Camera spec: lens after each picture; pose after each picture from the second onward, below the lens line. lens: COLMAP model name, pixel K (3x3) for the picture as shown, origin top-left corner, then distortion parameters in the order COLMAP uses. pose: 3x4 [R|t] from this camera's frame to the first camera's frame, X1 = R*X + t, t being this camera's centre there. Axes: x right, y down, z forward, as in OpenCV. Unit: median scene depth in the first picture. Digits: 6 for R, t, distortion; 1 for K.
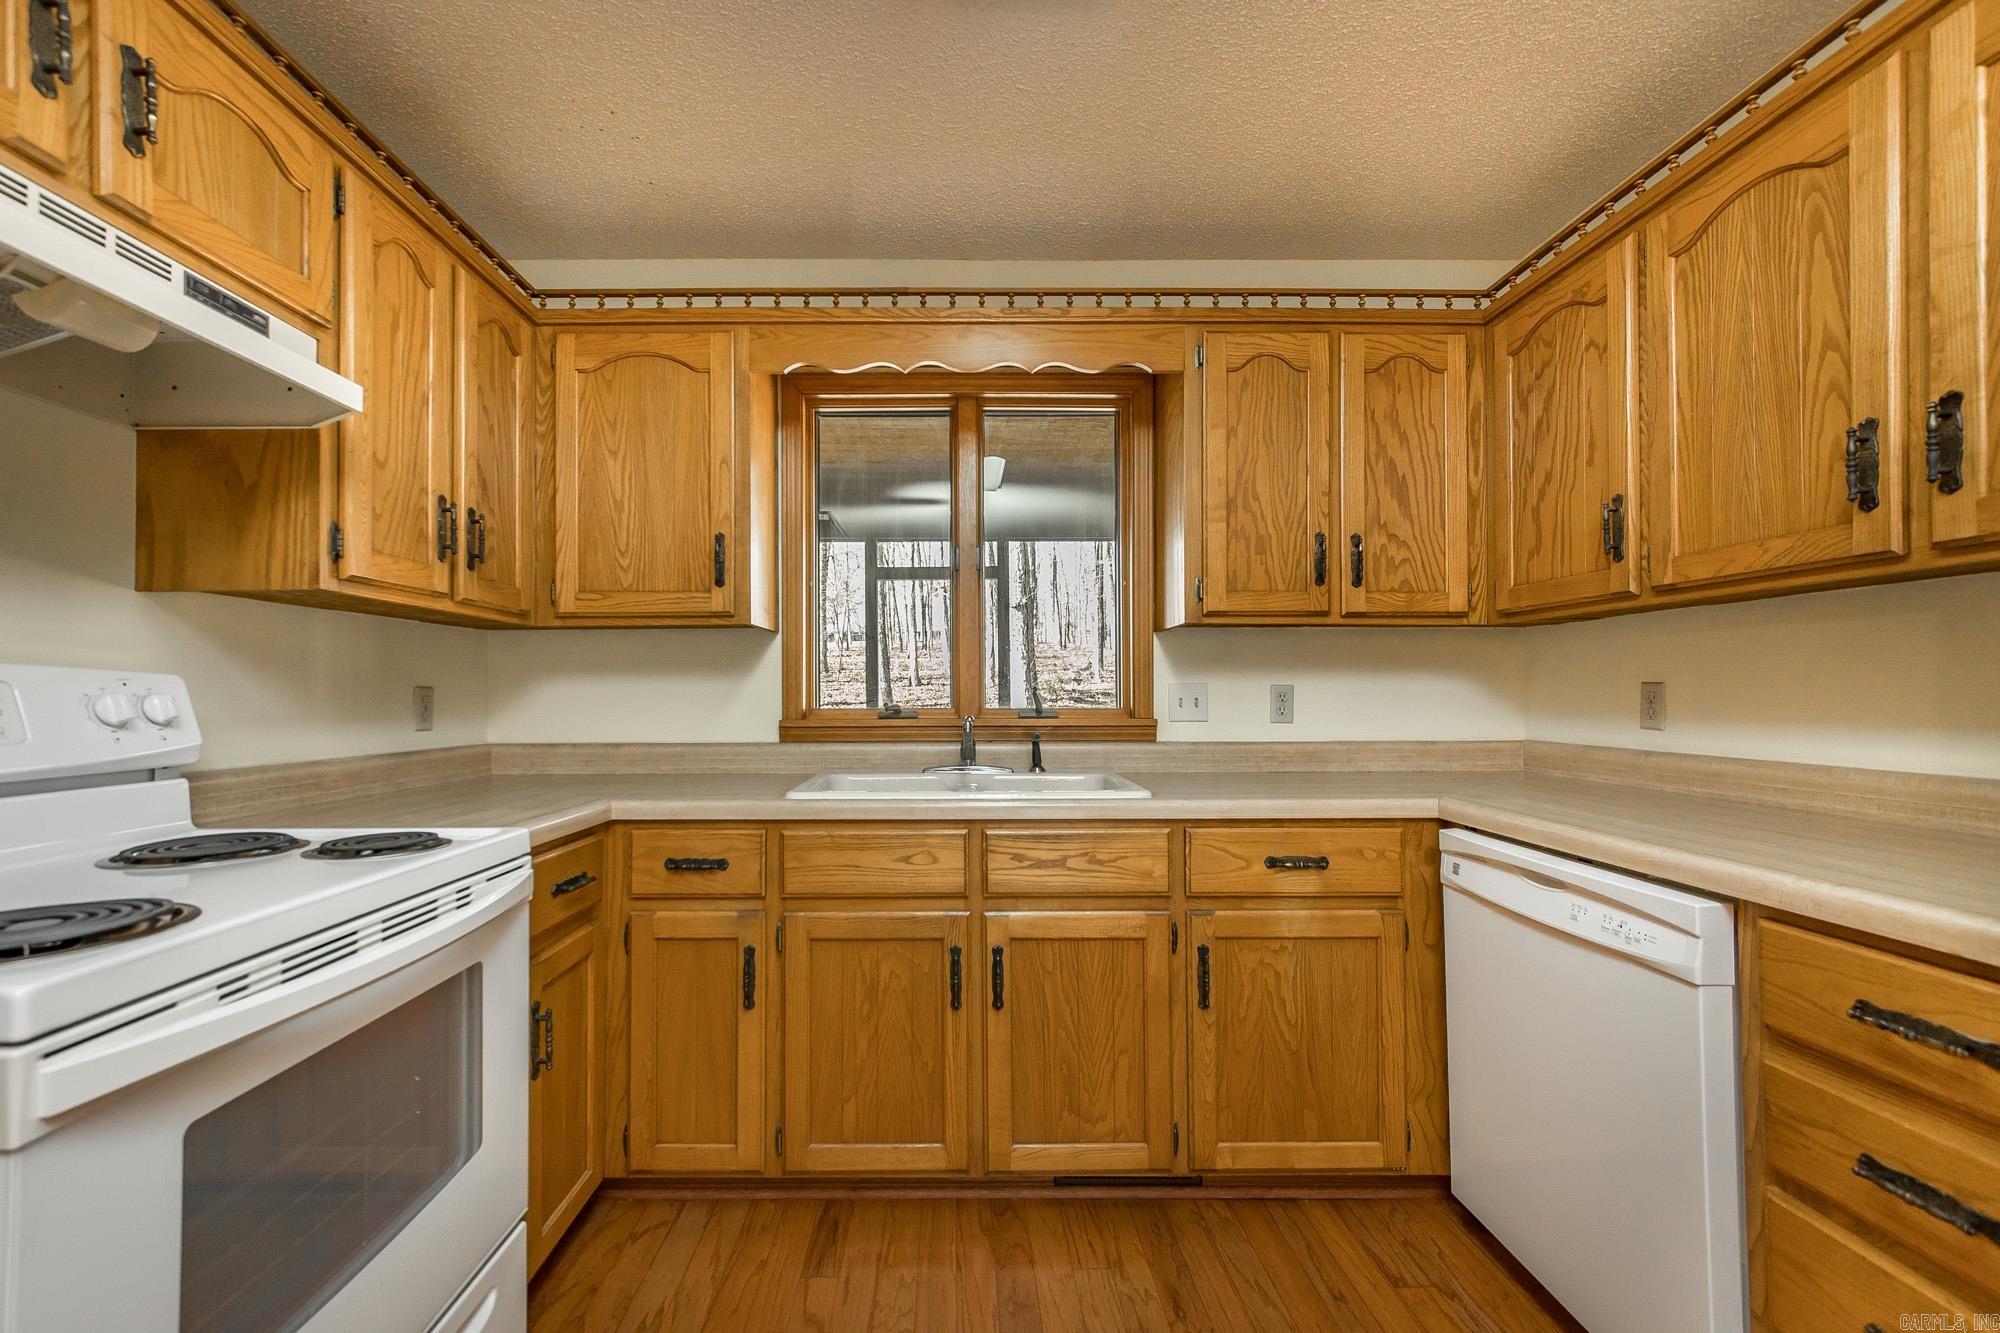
lens RADIAL K [[734.0, 0, 999.1], [0, 734.0, 678.9], [0, 0, 1]] dist [0.000401, 0.000171]
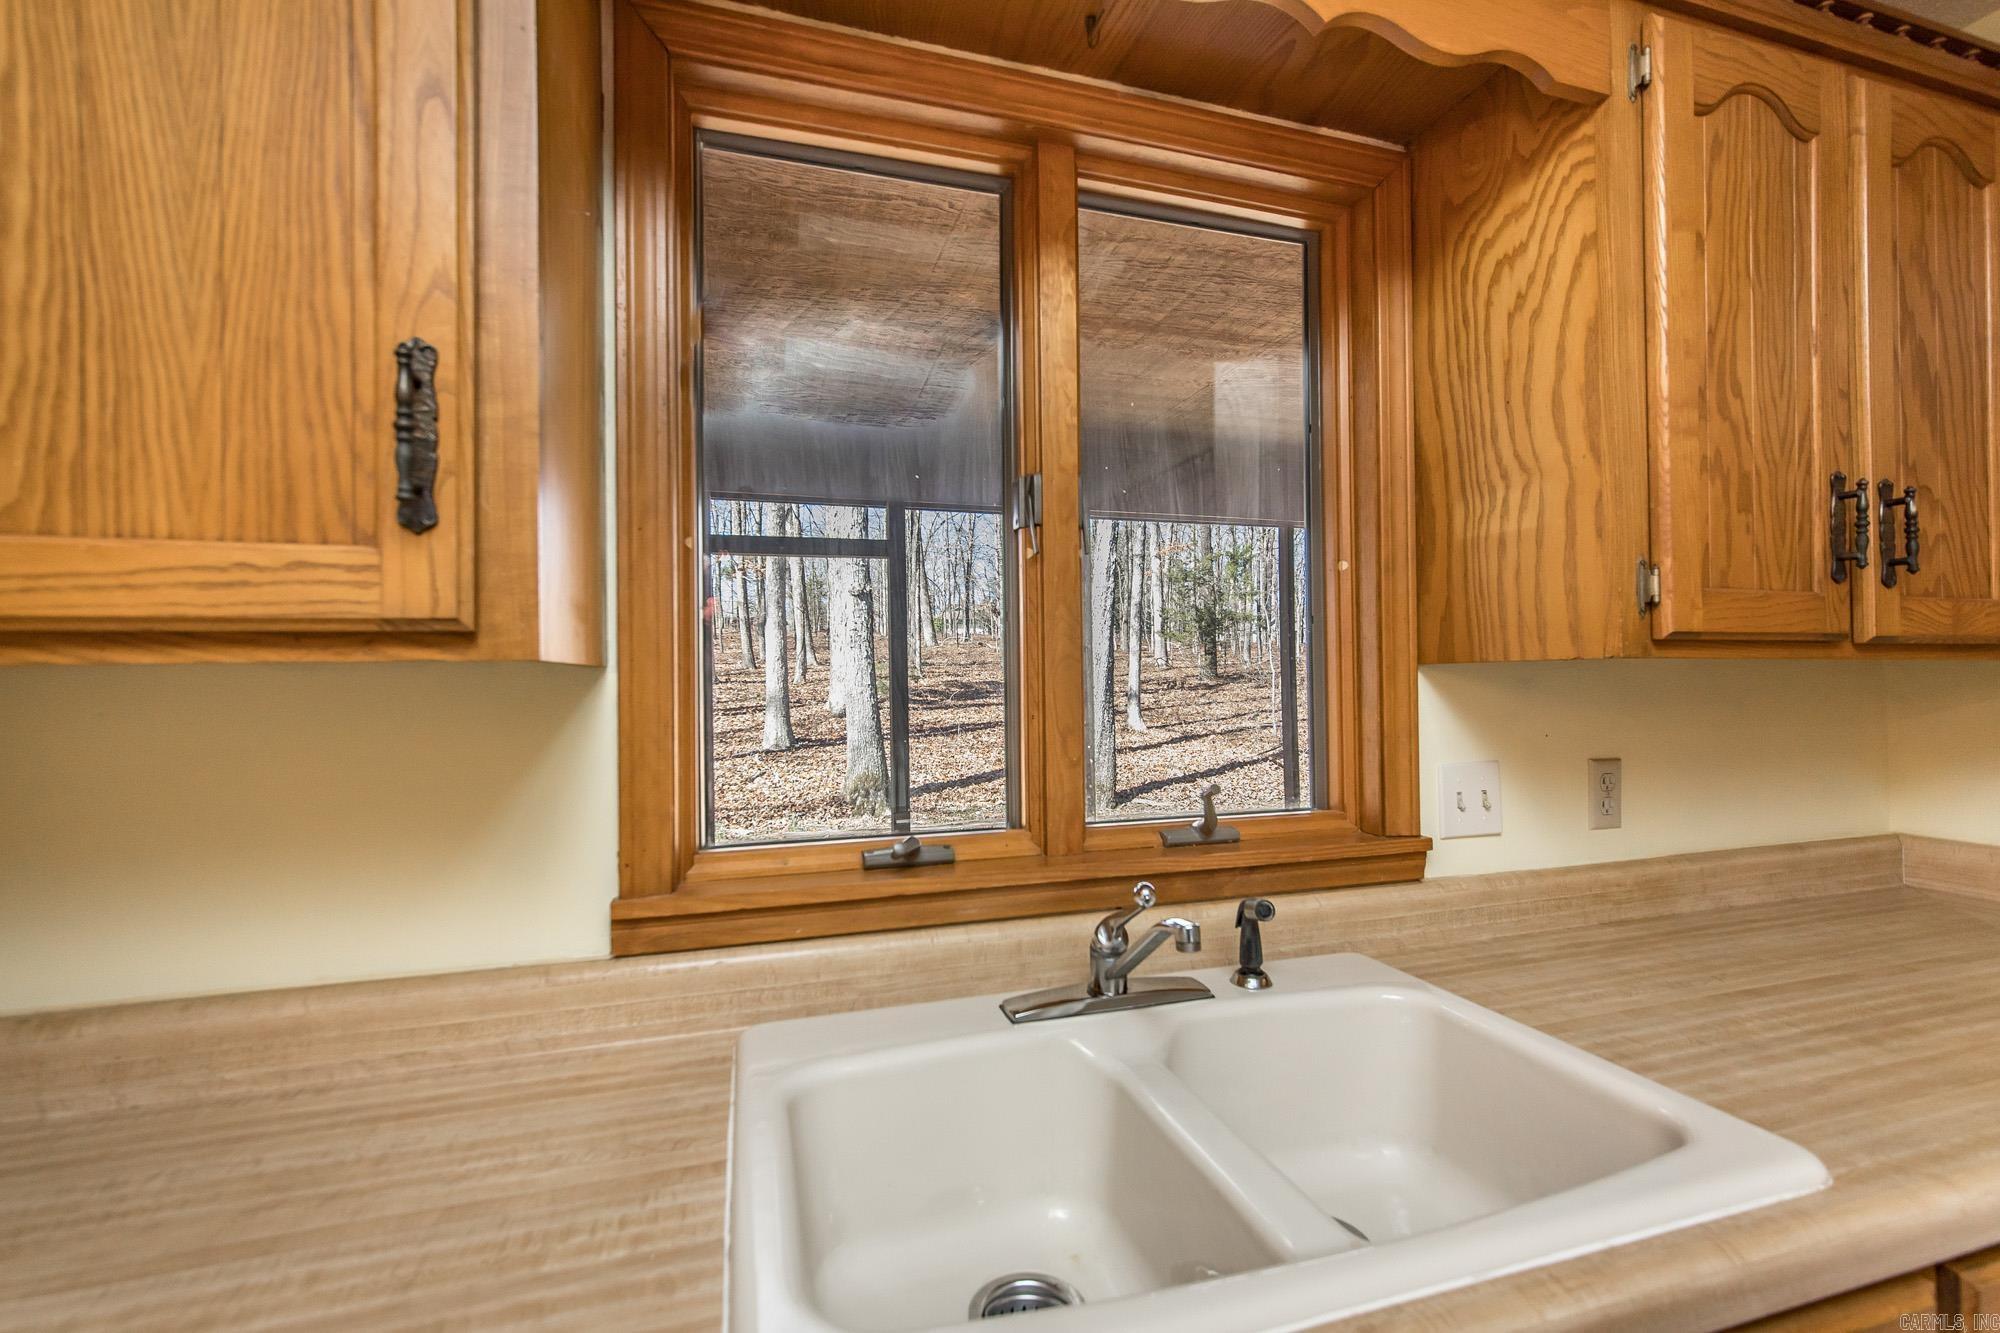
lens RADIAL K [[791.3, 0, 1002.6], [0, 791.3, 673.4], [0, 0, 1]] dist [-0.002456, -0.000094]
pose [[0.968763, -0.002488, 0.247978, -0.278427], [0.001828, 0.999994, 0.002893, -0.083099], [-0.247984, -0.002349, 0.968761, 0.760502]]
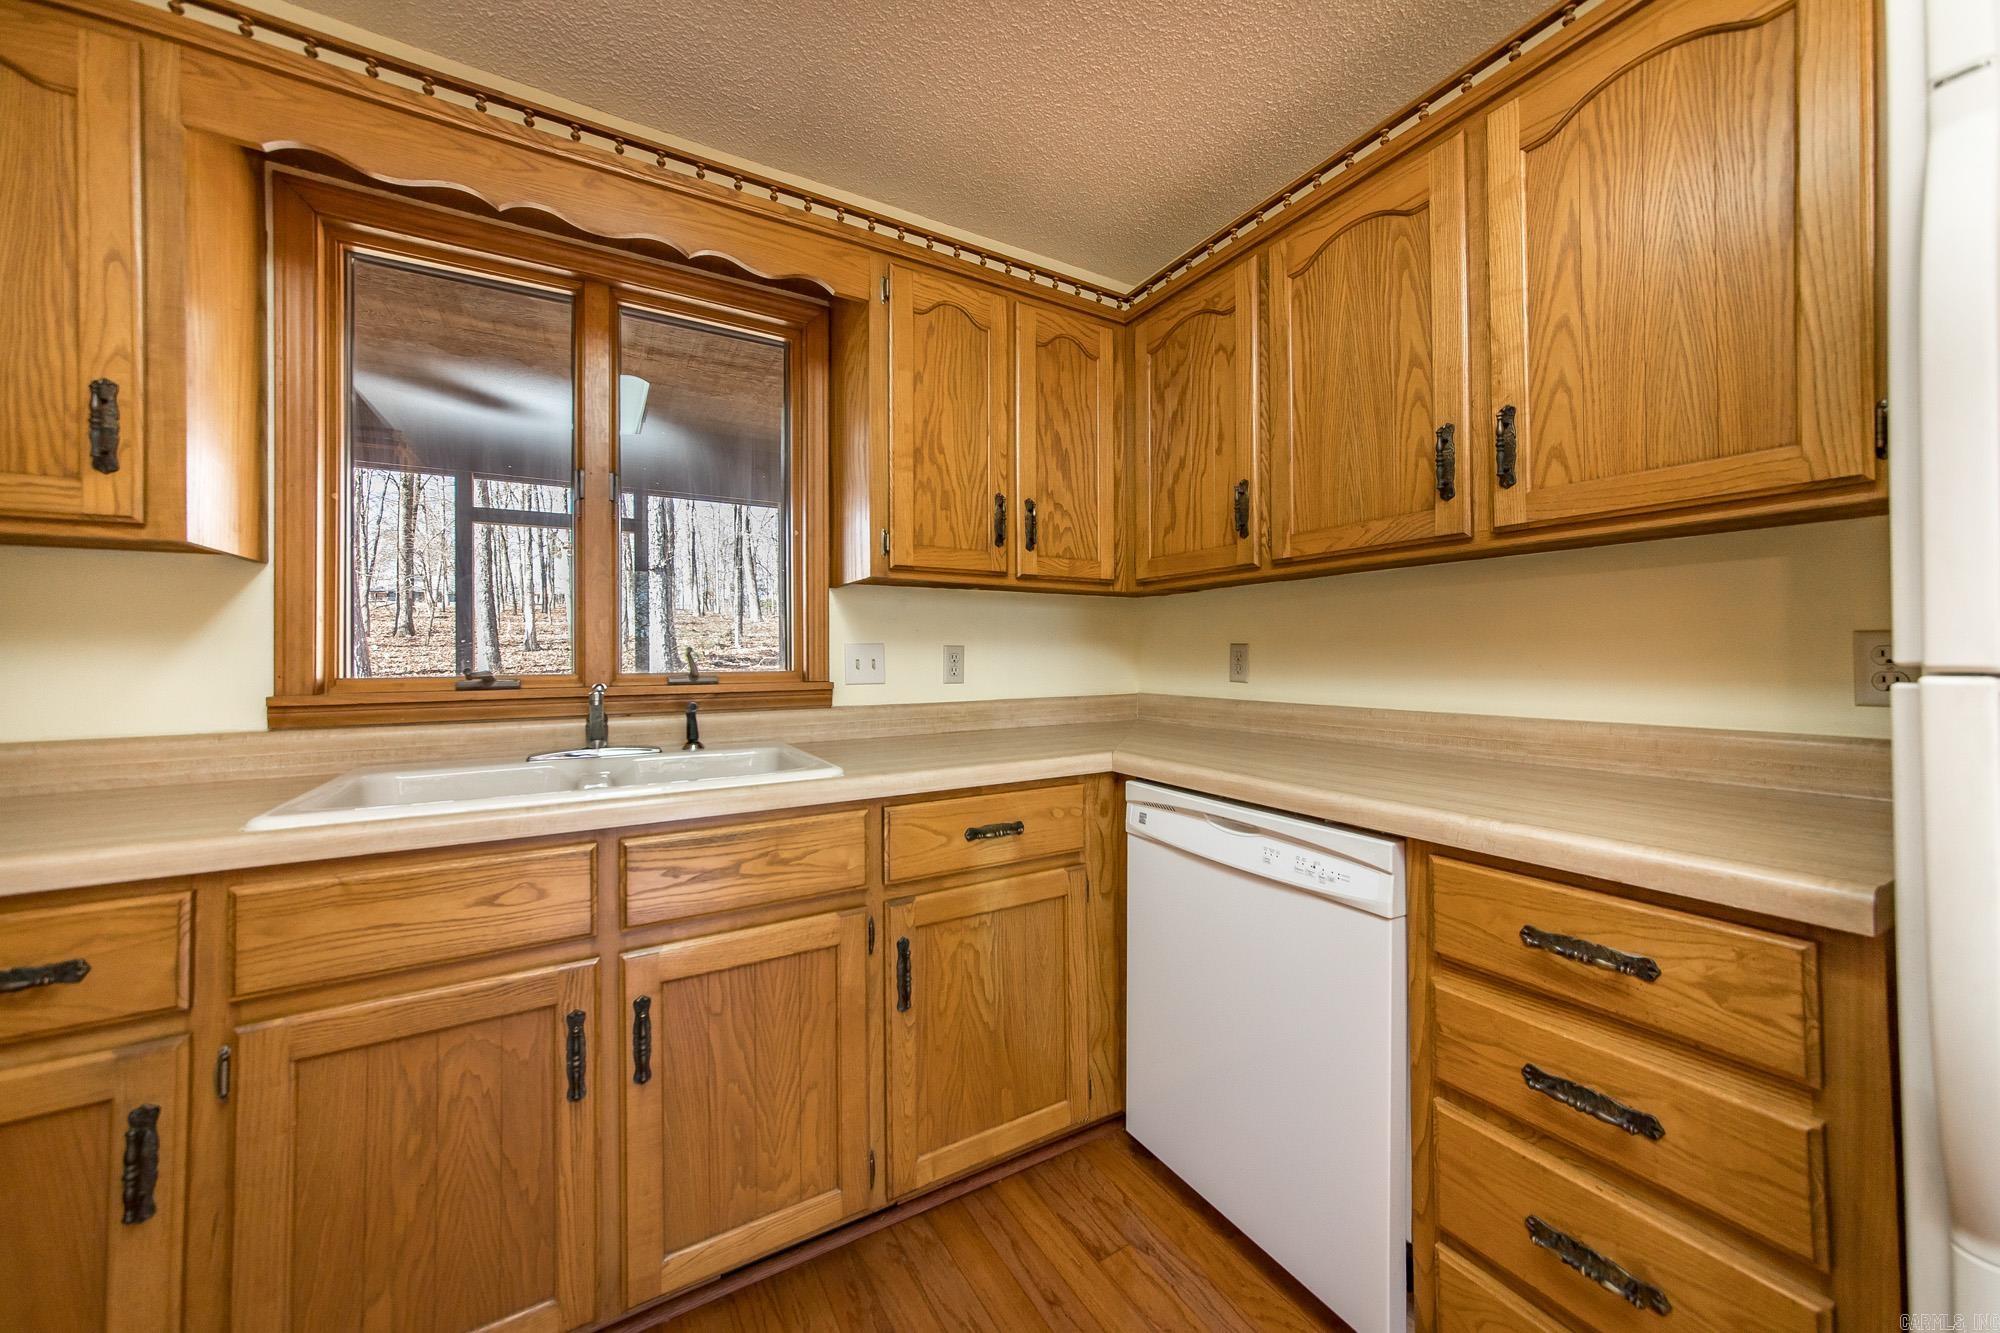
lens RADIAL K [[653.9, 0, 967.4], [0, 653.9, 645.8], [0, 0, 1]] dist [-0.004283, 0.003241]
pose [[0.890308, 0.002922, 0.455349, -0.011103], [-0.003690, 0.999993, 0.000797, 0.010410], [-0.455344, -0.002390, 0.890313, 0.267298]]
